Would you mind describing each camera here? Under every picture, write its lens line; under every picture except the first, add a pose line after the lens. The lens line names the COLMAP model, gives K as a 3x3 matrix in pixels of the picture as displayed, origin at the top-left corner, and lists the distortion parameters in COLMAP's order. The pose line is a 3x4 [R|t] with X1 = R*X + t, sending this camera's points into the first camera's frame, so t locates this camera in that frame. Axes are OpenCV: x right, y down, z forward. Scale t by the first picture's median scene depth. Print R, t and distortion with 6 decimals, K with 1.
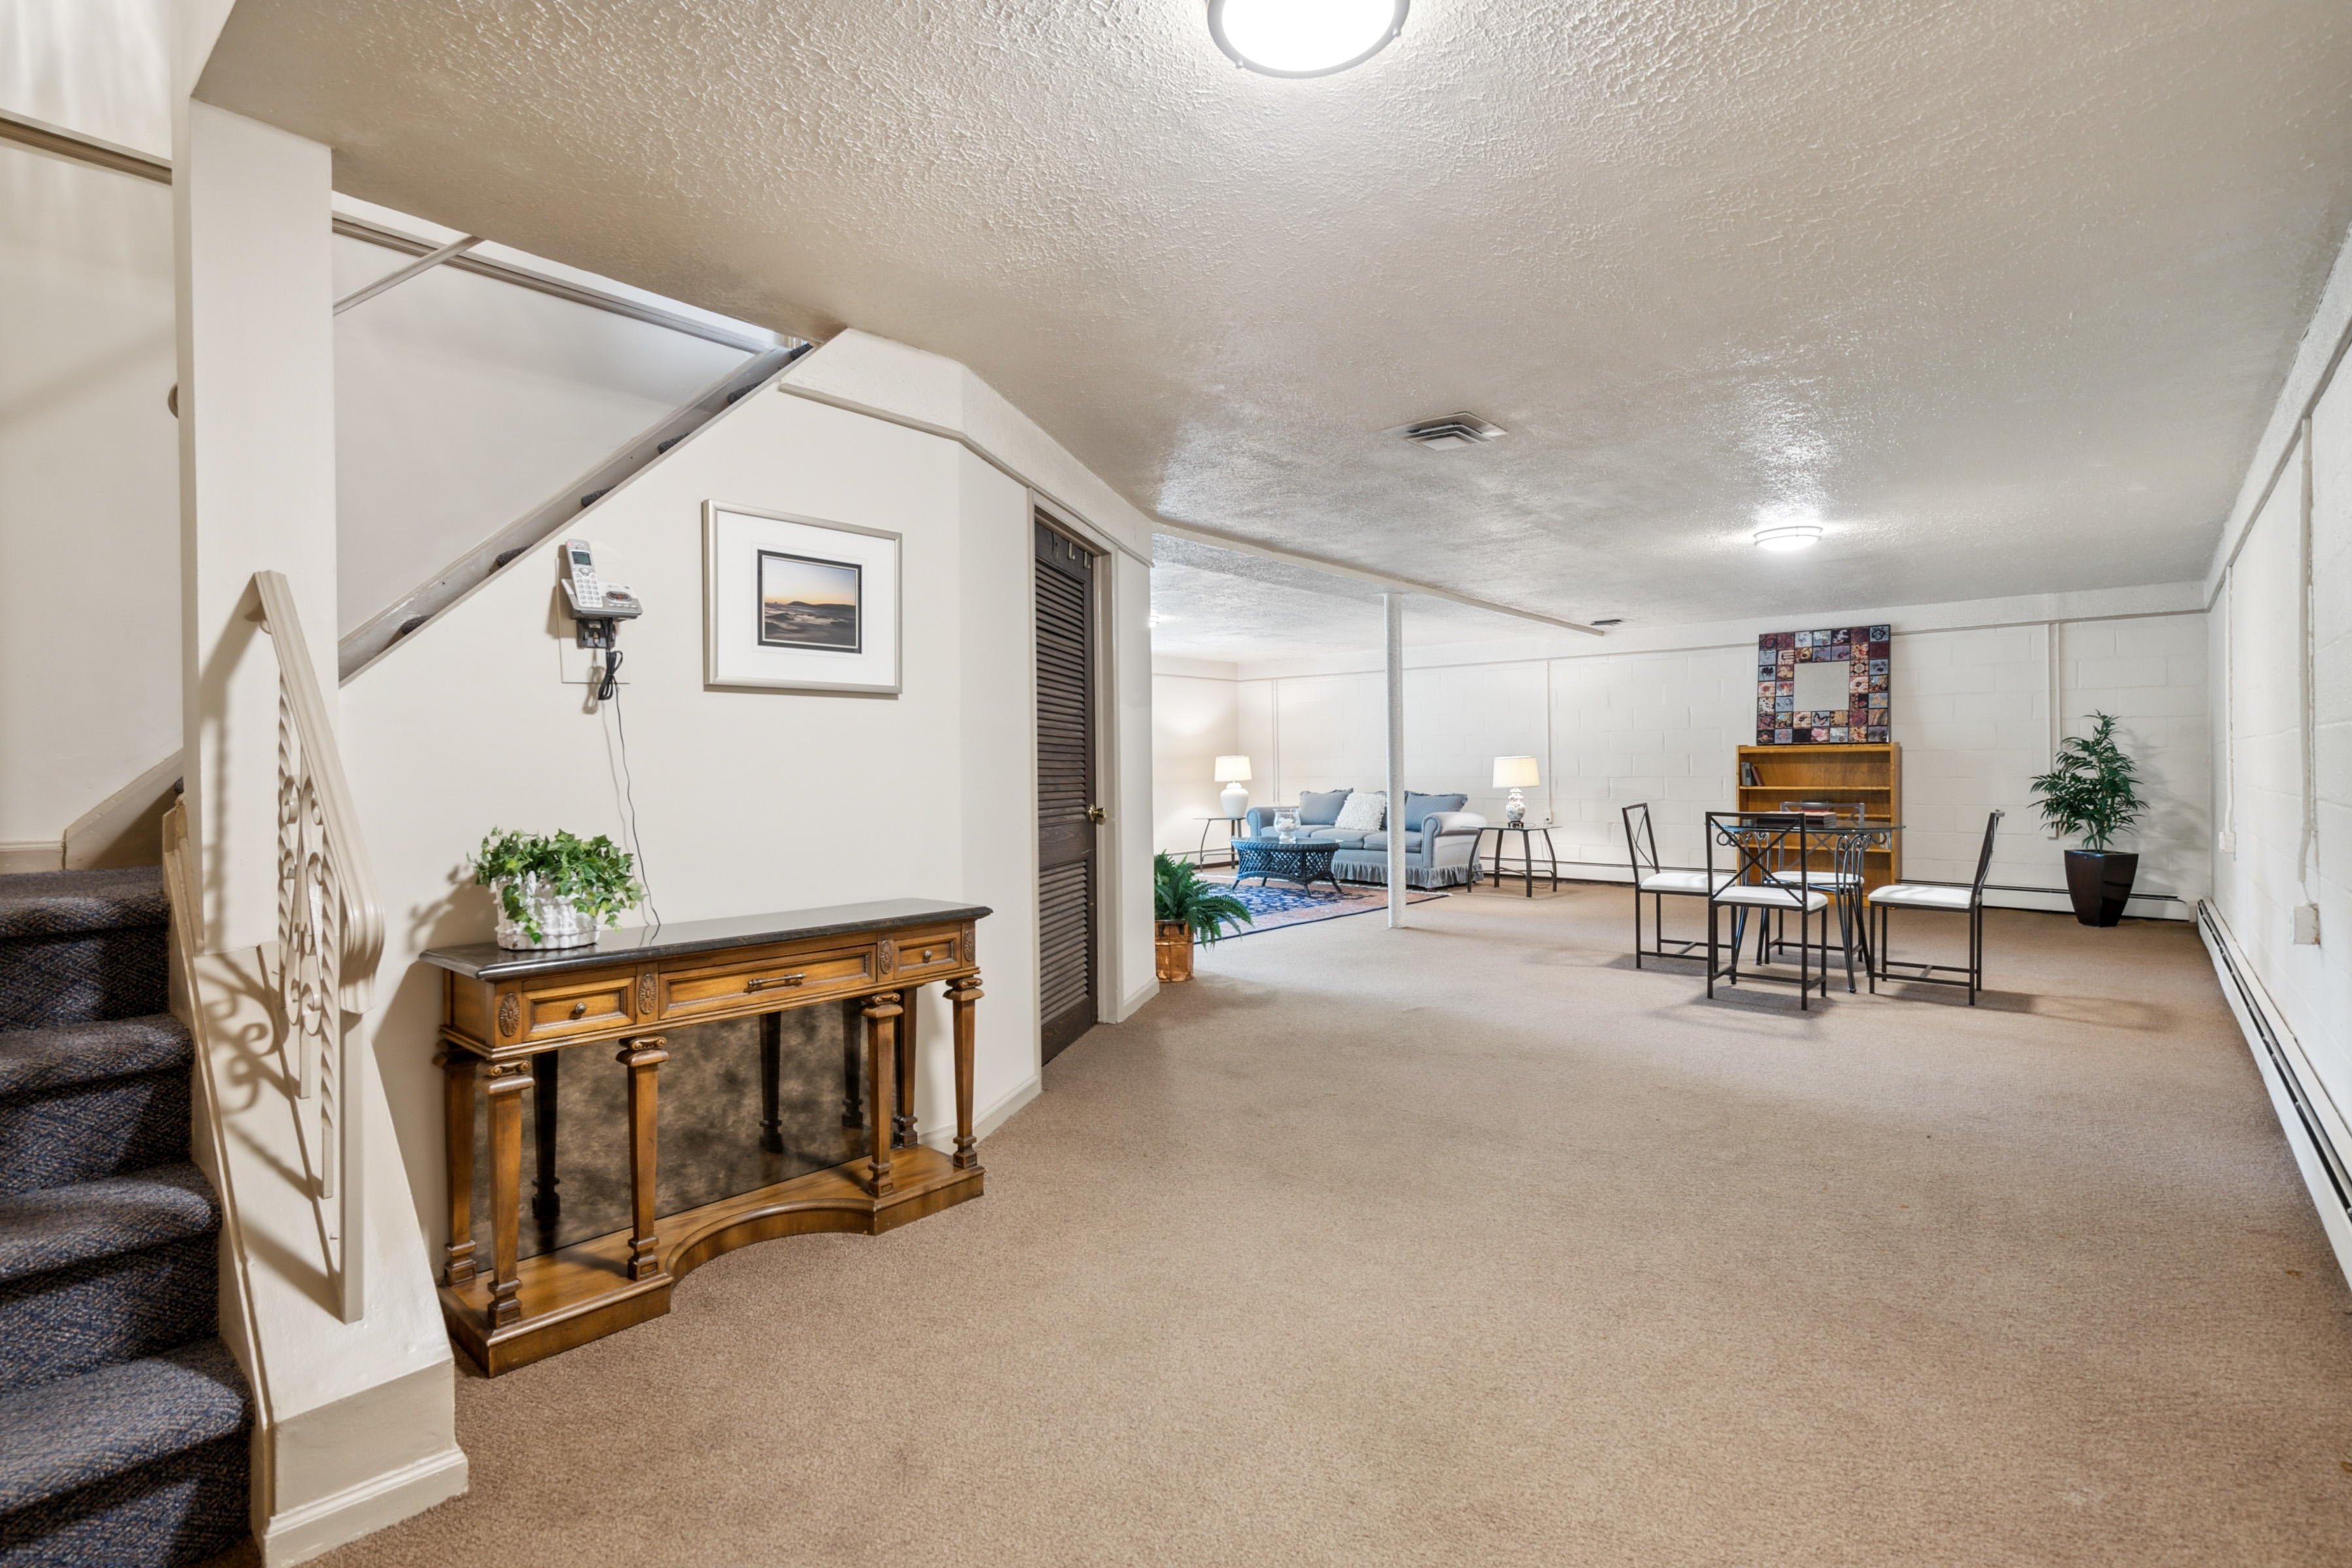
lens RADIAL K [[1093.1, 0, 1181.0], [0, 1093.1, 790.2], [0, 0, 1]] dist [0.006404, 0.000028]
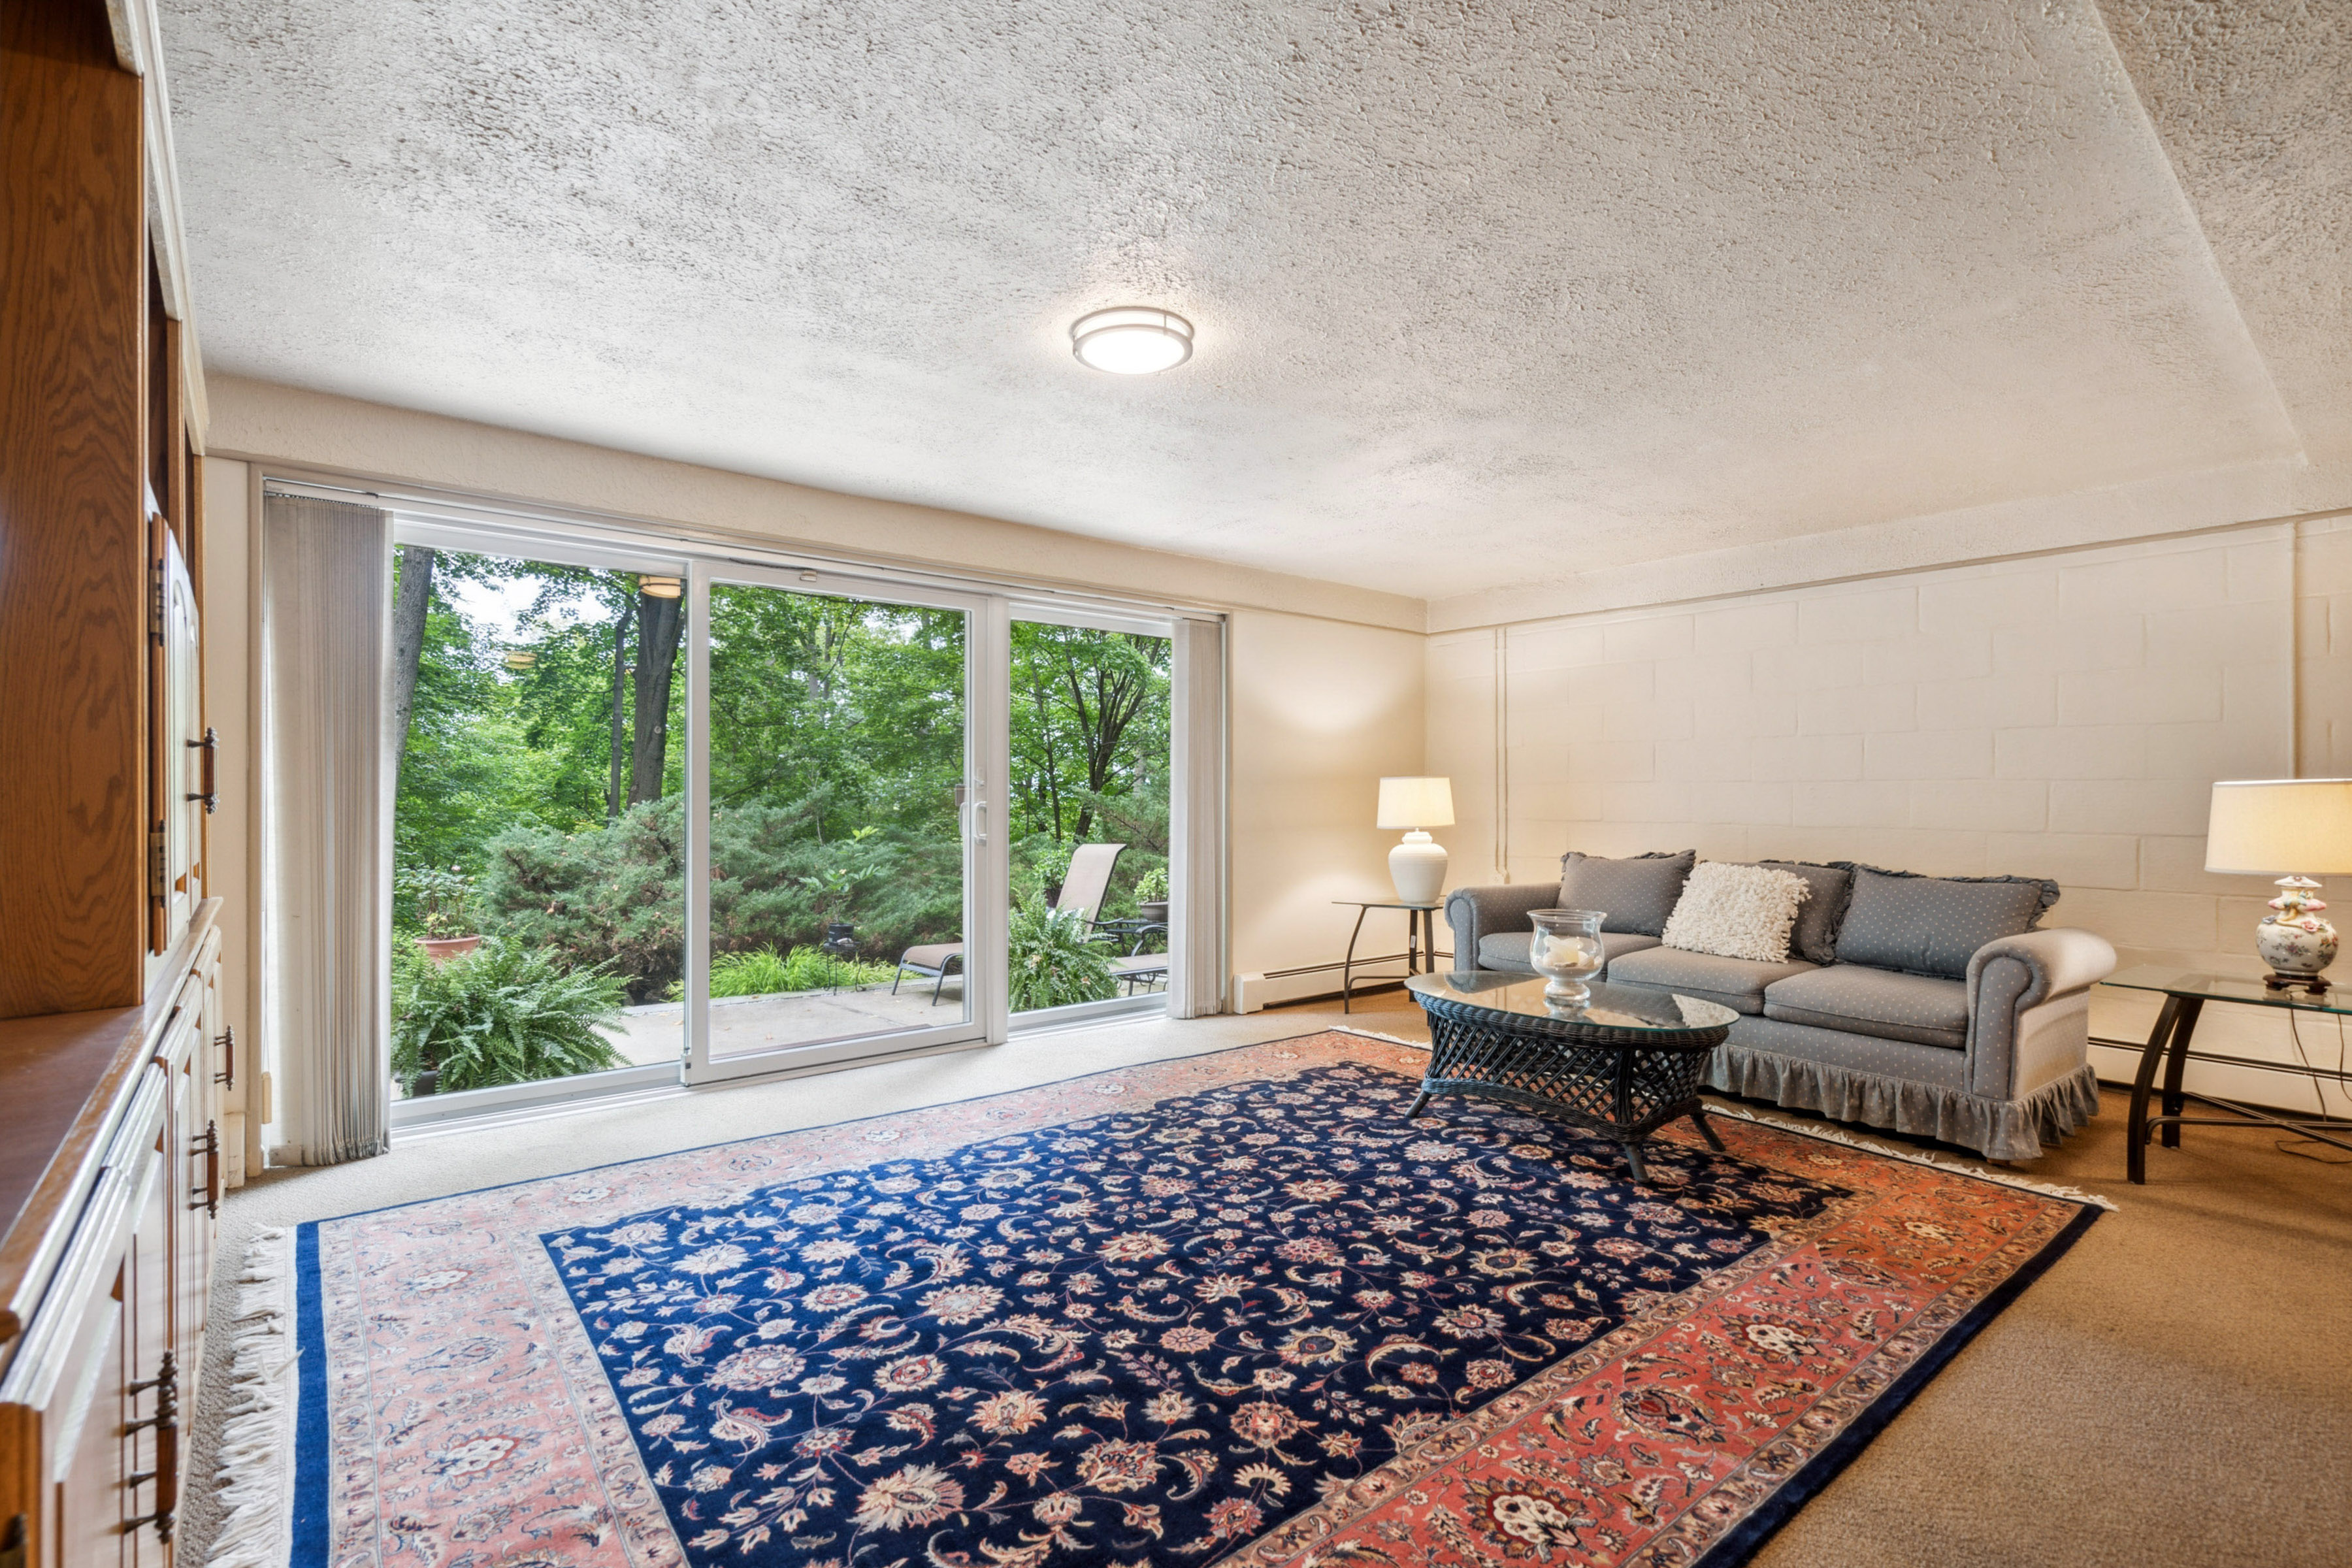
lens RADIAL K [[1093.1, 0, 1181.0], [0, 1093.1, 790.2], [0, 0, 1]] dist [0.006404, 0.000028]
pose [[0.988003, 0.011413, -0.154013, 0.019588], [-0.015412, 0.999574, -0.024797, -0.011518], [0.153665, 0.026873, 0.987758, 0.506680]]
